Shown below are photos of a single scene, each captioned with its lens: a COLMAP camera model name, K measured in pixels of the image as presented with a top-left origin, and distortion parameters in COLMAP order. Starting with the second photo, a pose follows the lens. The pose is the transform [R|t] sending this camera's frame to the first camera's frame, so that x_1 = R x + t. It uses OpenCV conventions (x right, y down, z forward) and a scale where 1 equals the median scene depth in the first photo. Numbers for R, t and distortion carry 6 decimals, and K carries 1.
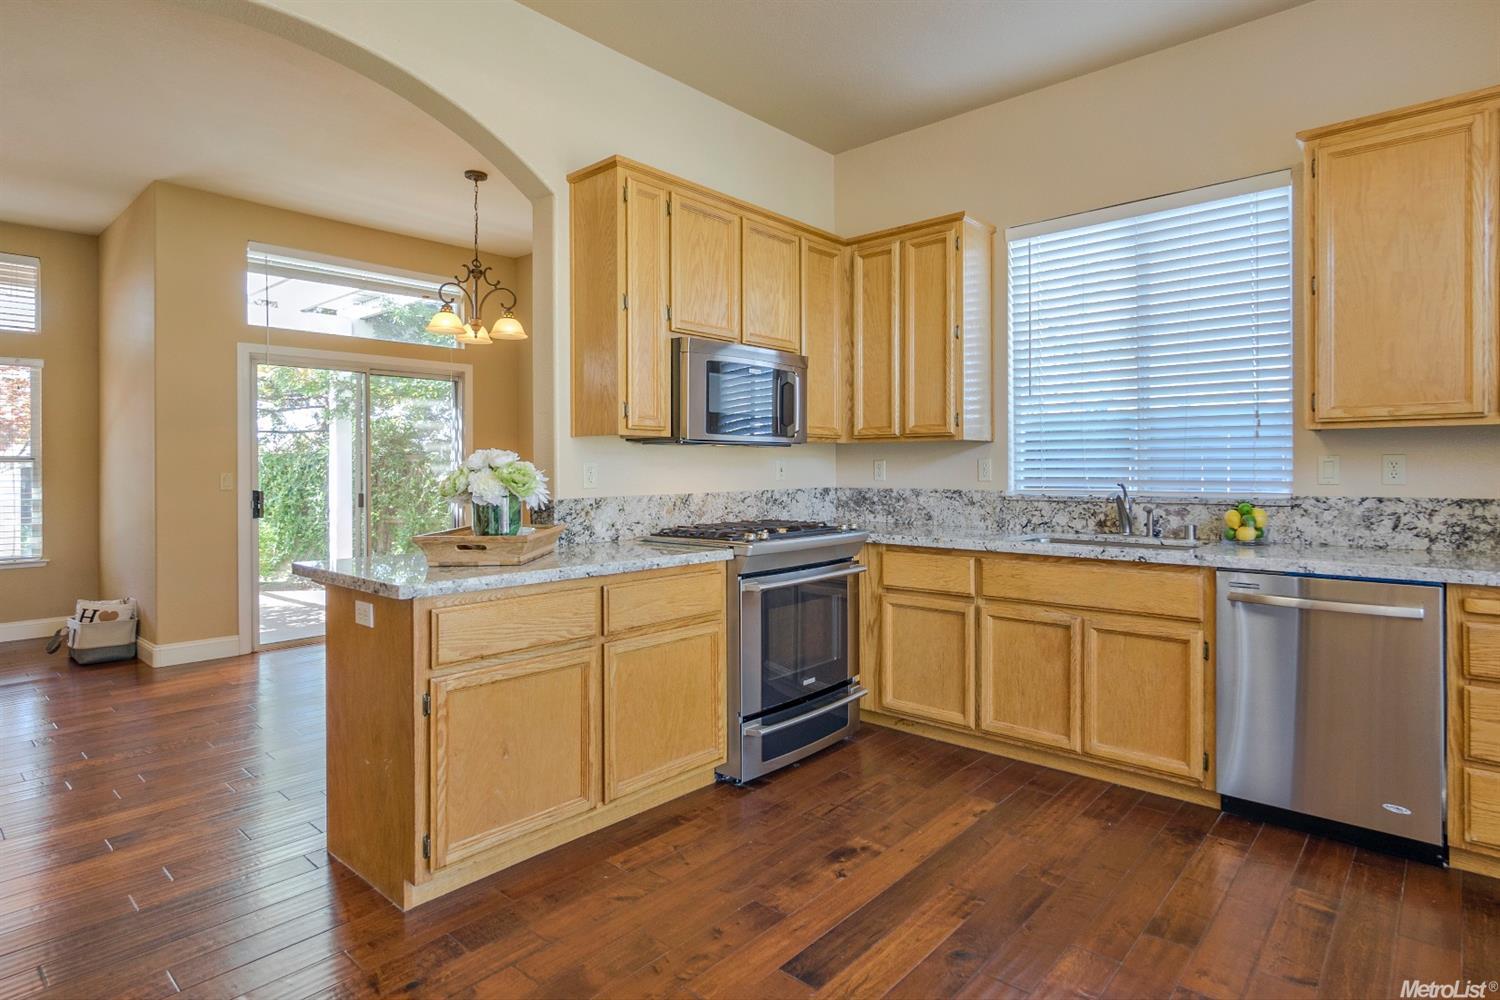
lens RADIAL K [[789.4, 0, 772.8], [0, 789.4, 465.3], [0, 0, 1]] dist [-0.001624, -0.000832]
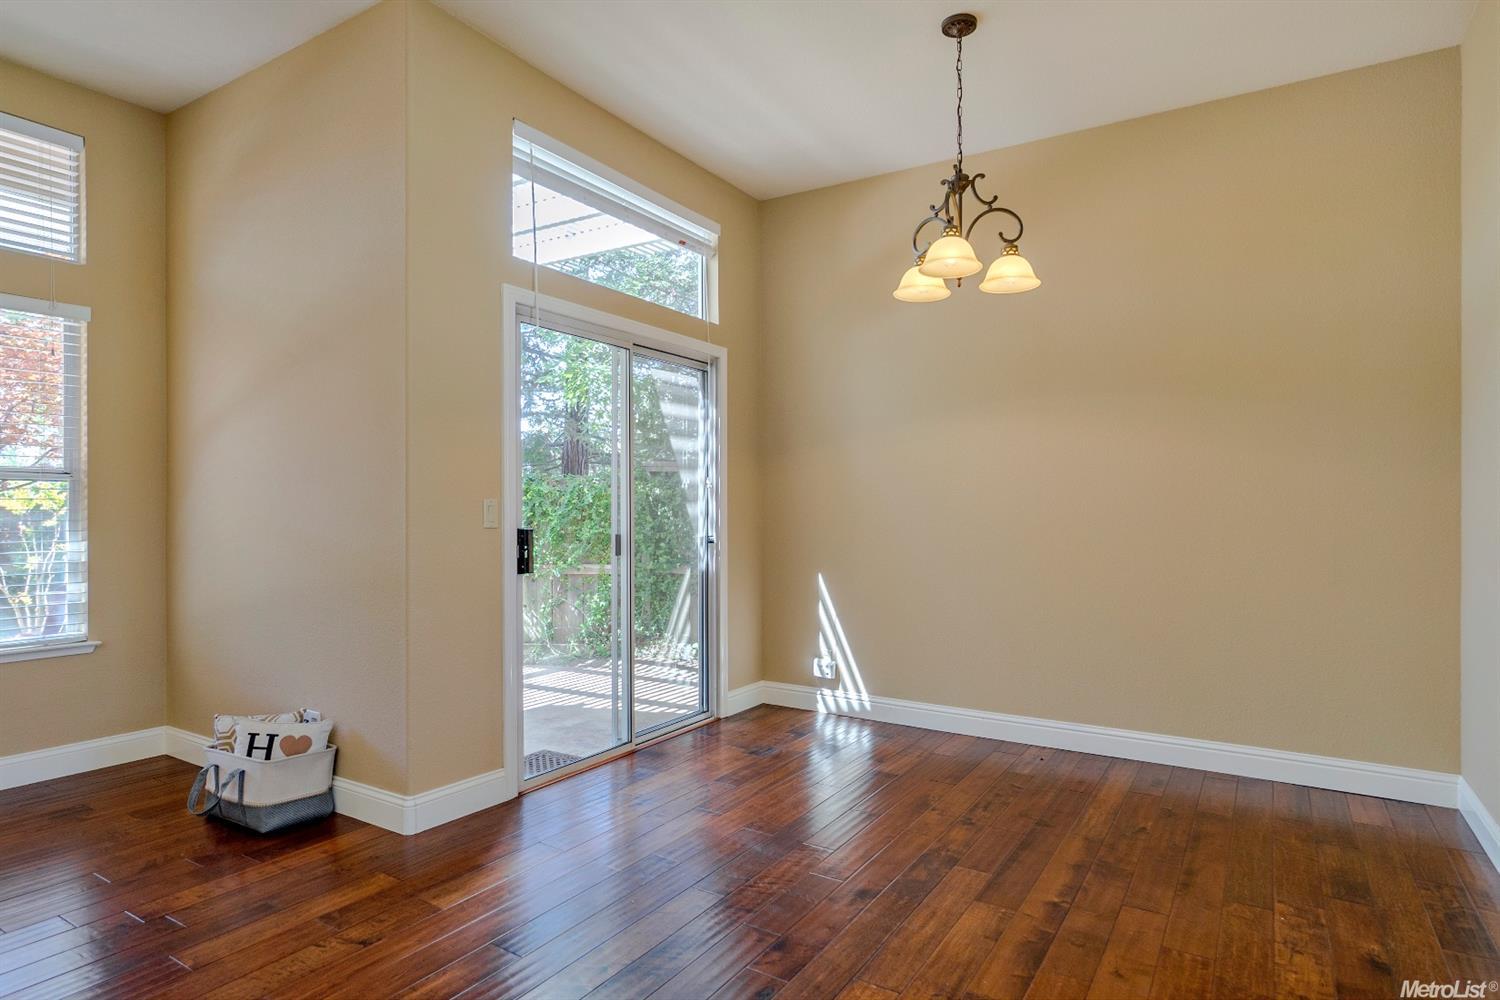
lens RADIAL K [[848.9, 0, 740.8], [0, 848.9, 503.5], [0, 0, 1]] dist [0.001479, 0.002345]
pose [[0.988697, 0.006072, 0.149803, -0.589513], [-0.005572, 0.999977, -0.003757, 0.014834], [-0.149822, 0.002880, 0.988709, 0.322523]]
